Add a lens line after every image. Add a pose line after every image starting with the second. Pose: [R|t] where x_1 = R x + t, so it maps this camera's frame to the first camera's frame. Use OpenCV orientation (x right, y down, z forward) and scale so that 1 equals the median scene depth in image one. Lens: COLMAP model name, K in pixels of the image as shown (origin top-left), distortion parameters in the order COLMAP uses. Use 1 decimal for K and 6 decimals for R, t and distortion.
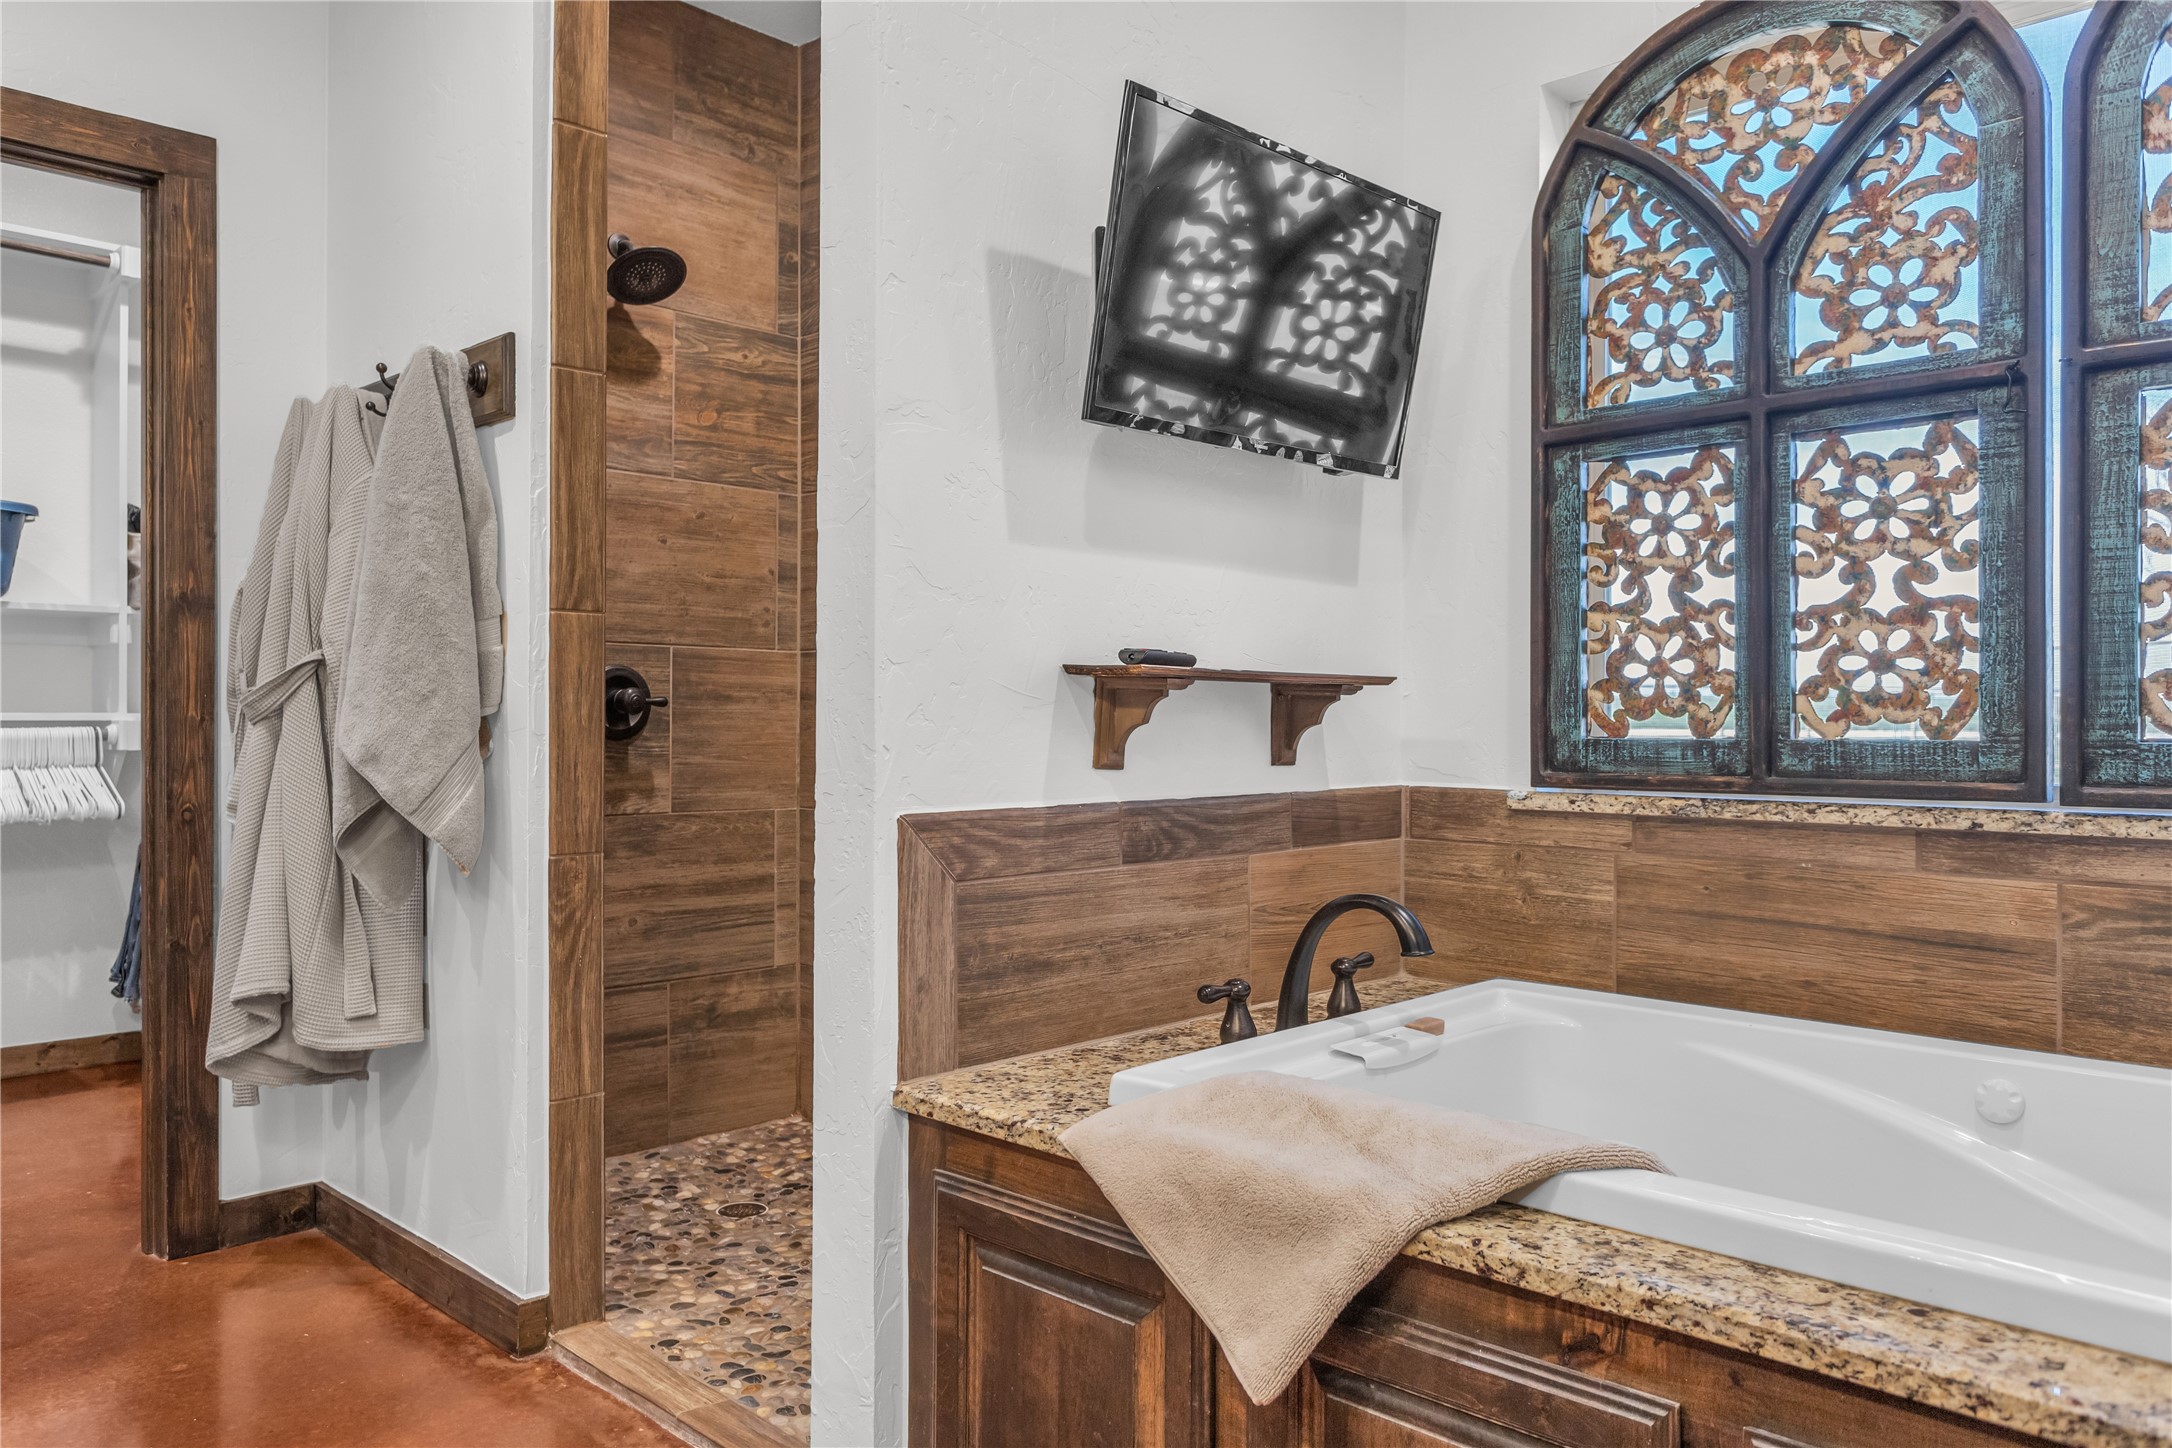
lens RADIAL K [[1505.5, 0, 1082.7], [0, 1505.5, 719.0], [0, 0, 1]] dist [0.001341, 0.002259]
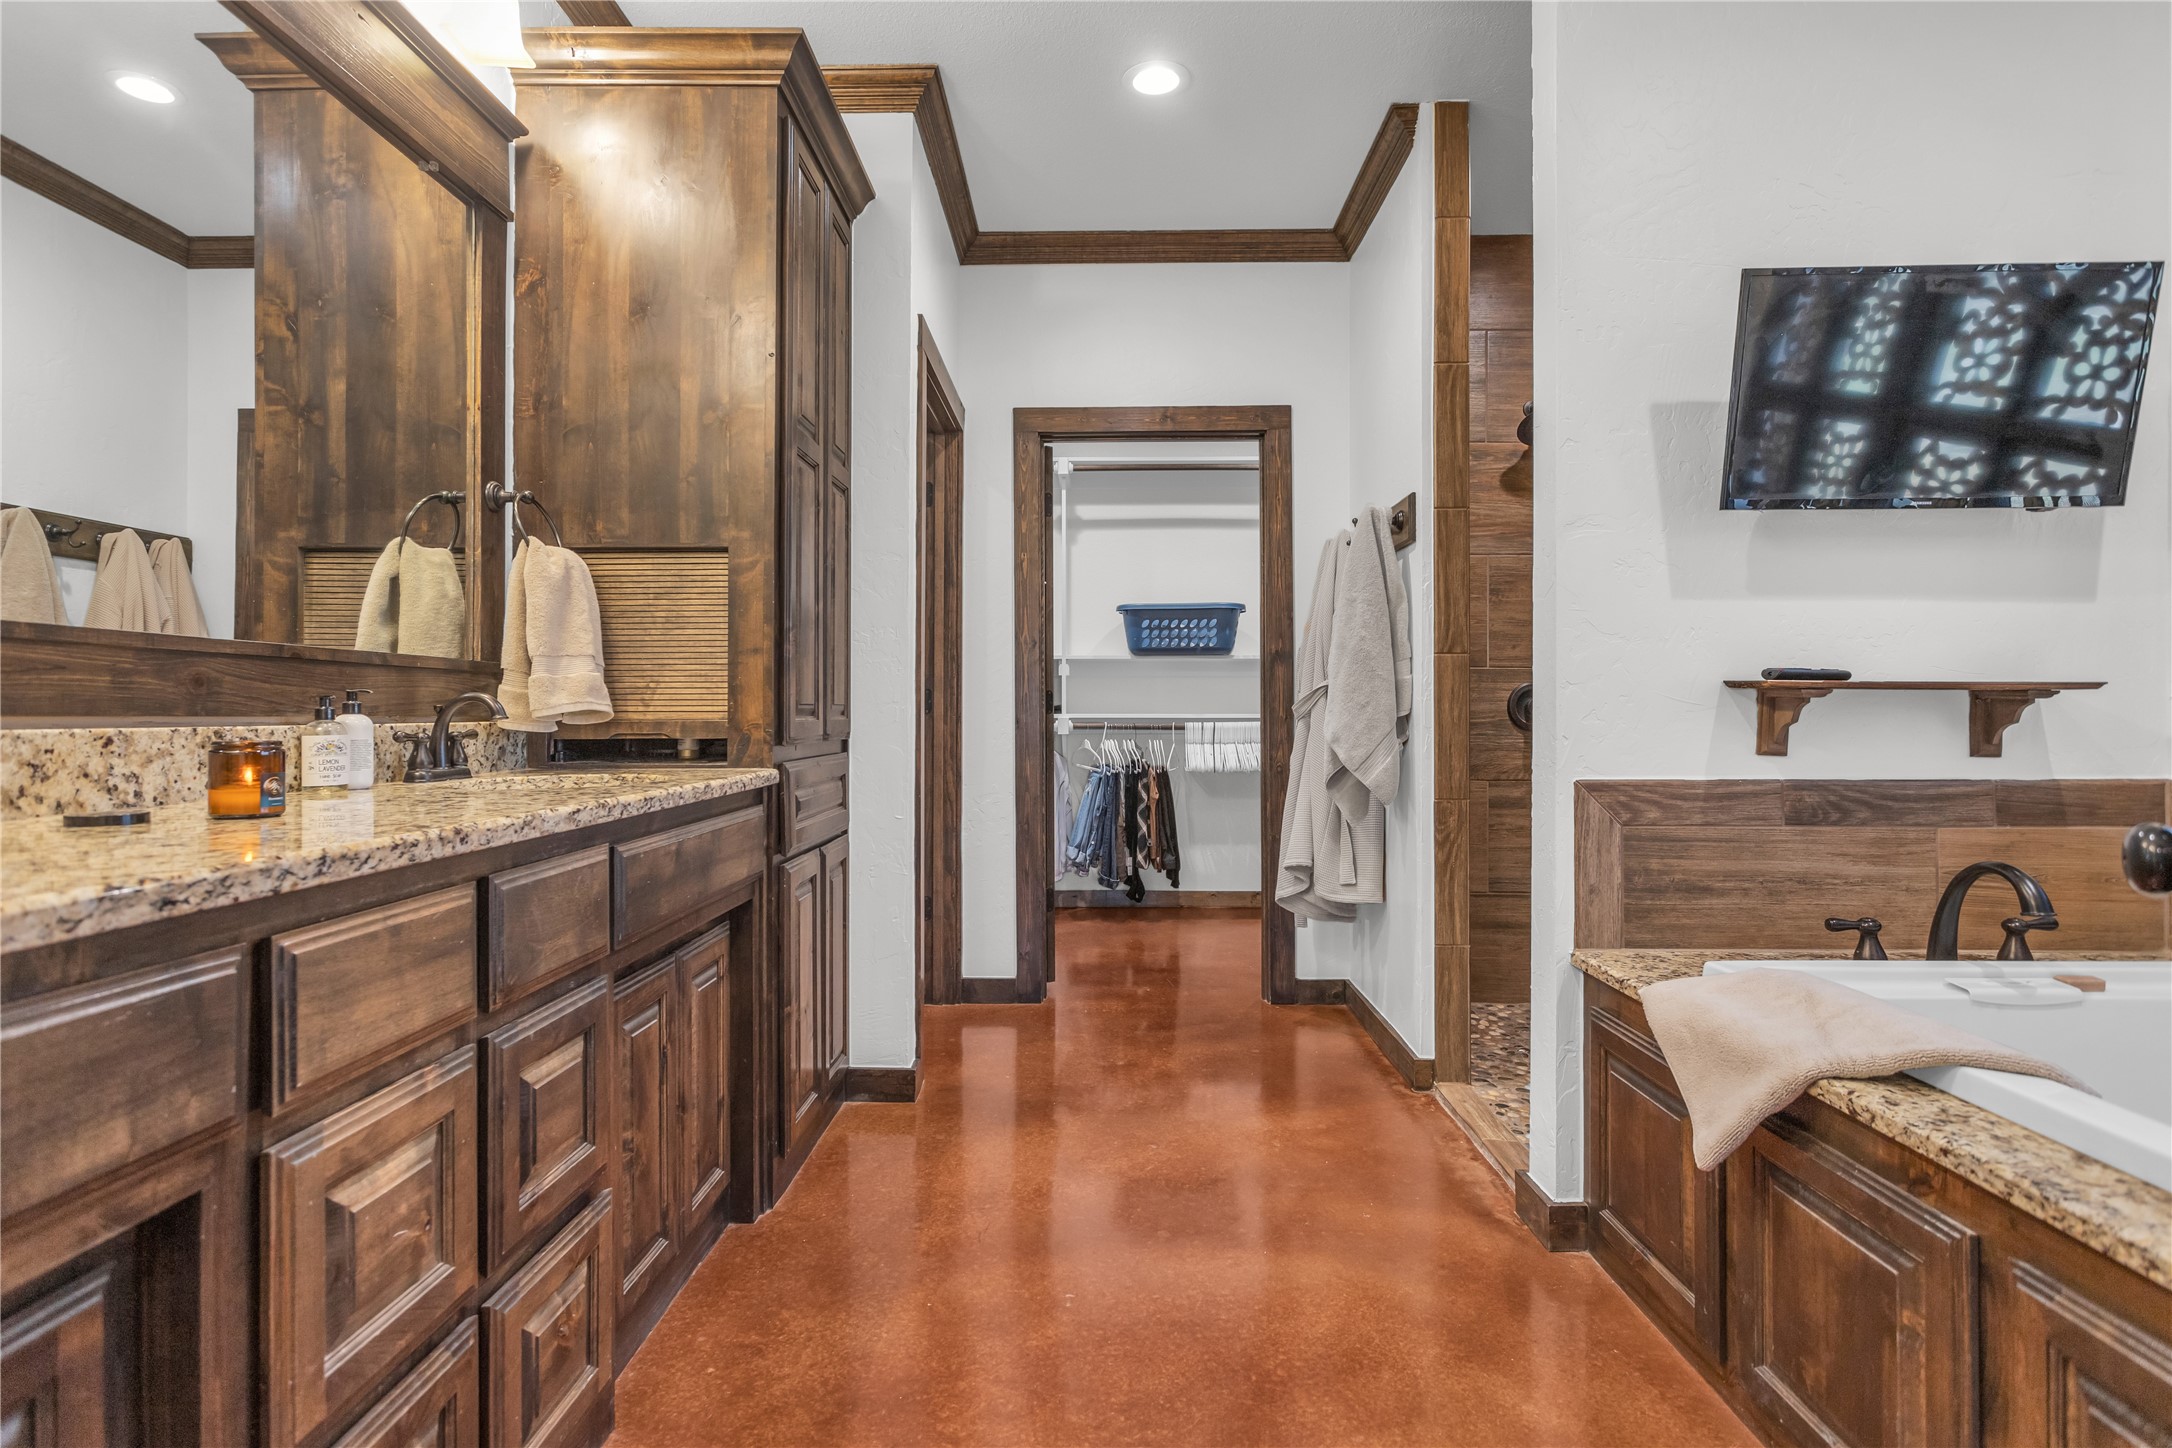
lens RADIAL K [[1037.0, 0, 1108.4], [0, 1037.0, 719.8], [0, 0, 1]] dist [0.003427, 0.001607]
pose [[0.708916, 0.001346, -0.705292, 0.224186], [0.001367, 0.999994, 0.003283, -0.002871], [0.705292, -0.003291, 0.708909, -0.088516]]
